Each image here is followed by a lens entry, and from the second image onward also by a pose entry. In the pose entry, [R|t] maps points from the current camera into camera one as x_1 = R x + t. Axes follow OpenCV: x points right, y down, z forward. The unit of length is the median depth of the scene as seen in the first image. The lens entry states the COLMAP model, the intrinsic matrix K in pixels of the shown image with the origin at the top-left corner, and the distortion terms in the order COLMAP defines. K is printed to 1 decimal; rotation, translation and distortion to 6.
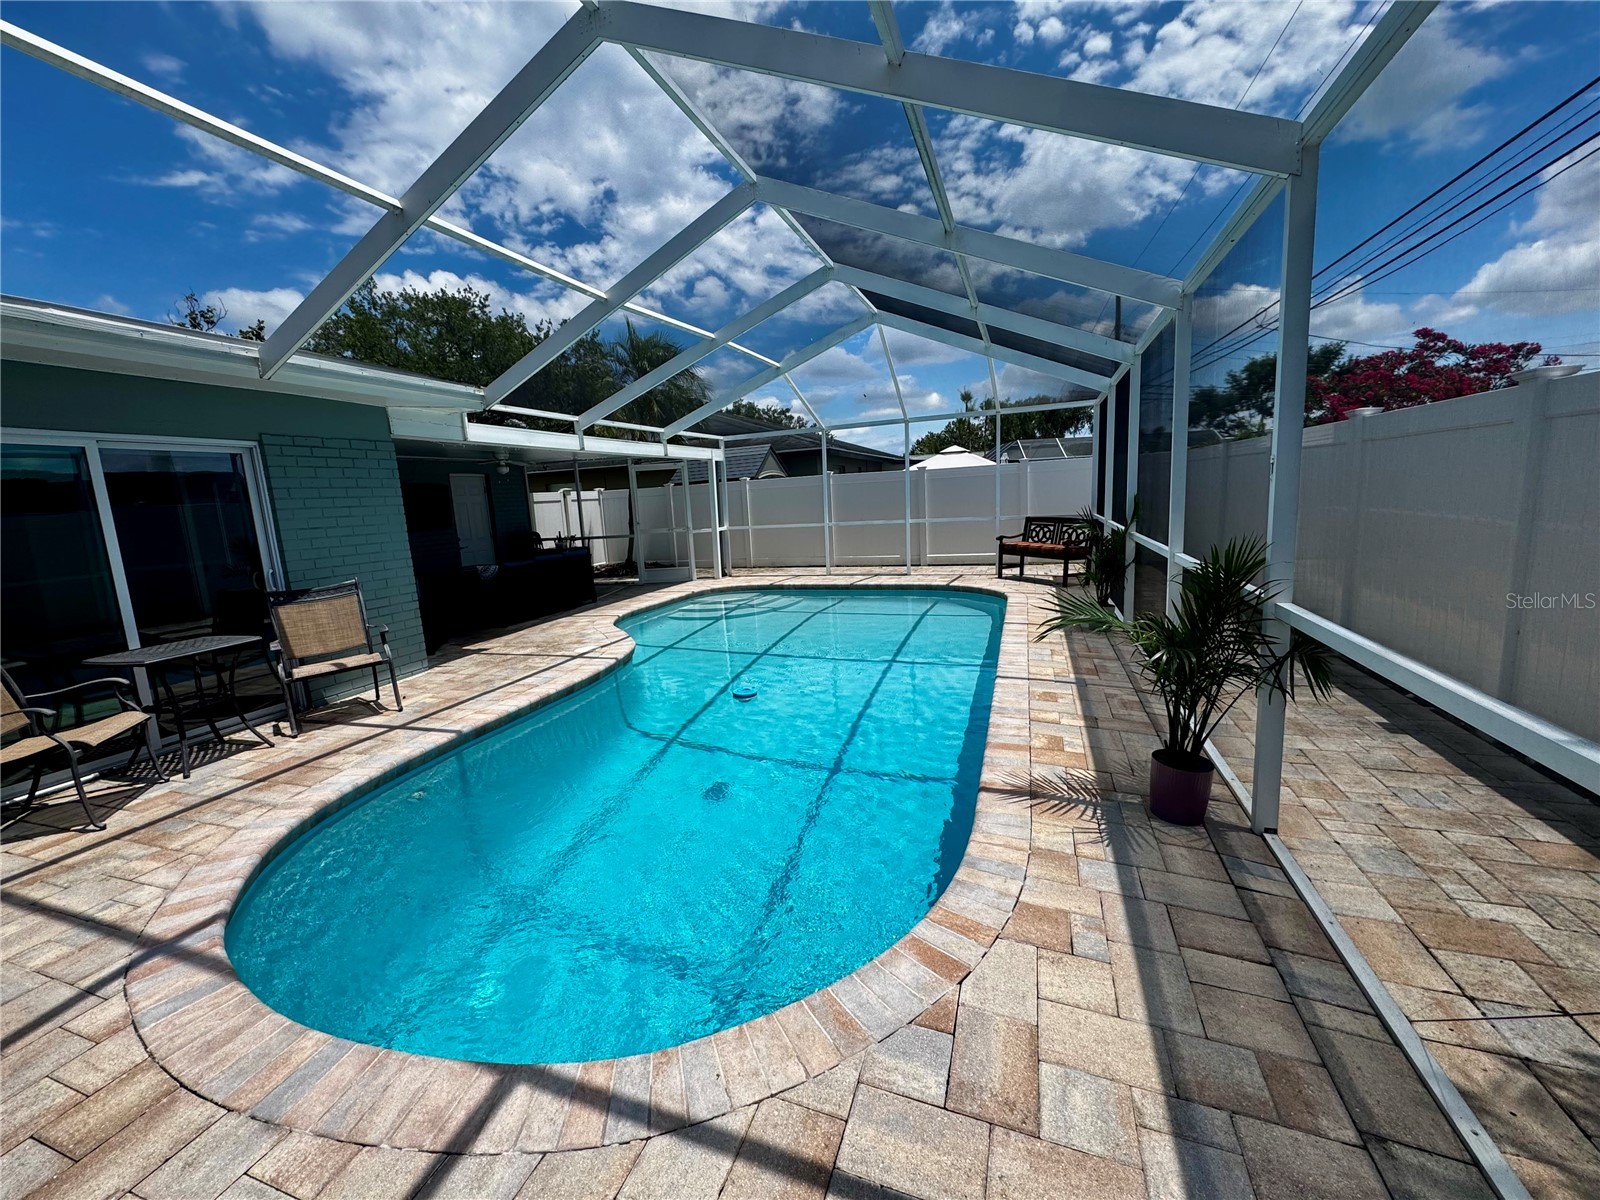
lens RADIAL K [[633.9, 0, 796.2], [0, 633.9, 583.3], [0, 0, 1]] dist [-0.000446, -0.001016]
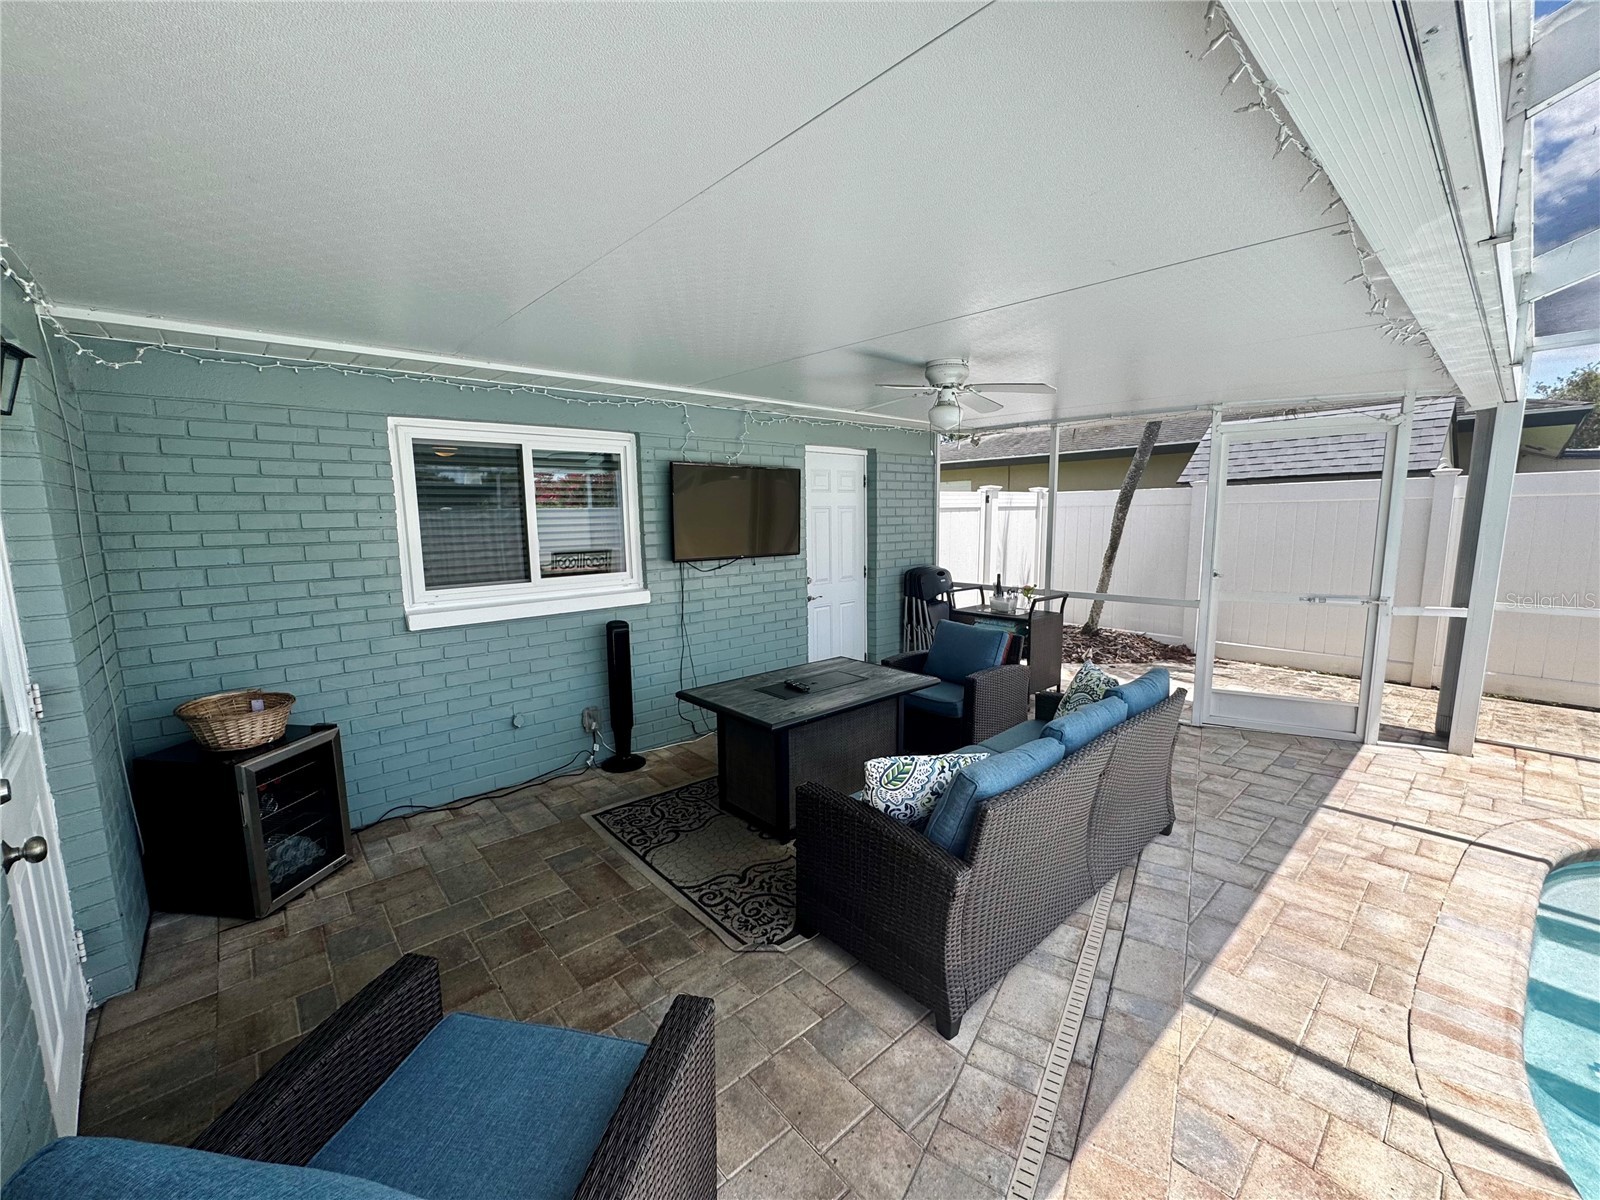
lens RADIAL K [[633.9, 0, 799.4], [0, 633.9, 598.6], [0, 0, 1]] dist [-0.000446, -0.001016]
pose [[0.884156, 0.098016, -0.456794, -0.807677], [-0.093217, 0.995096, 0.033093, -0.186145], [0.457797, 0.013321, 0.888957, 1.450606]]
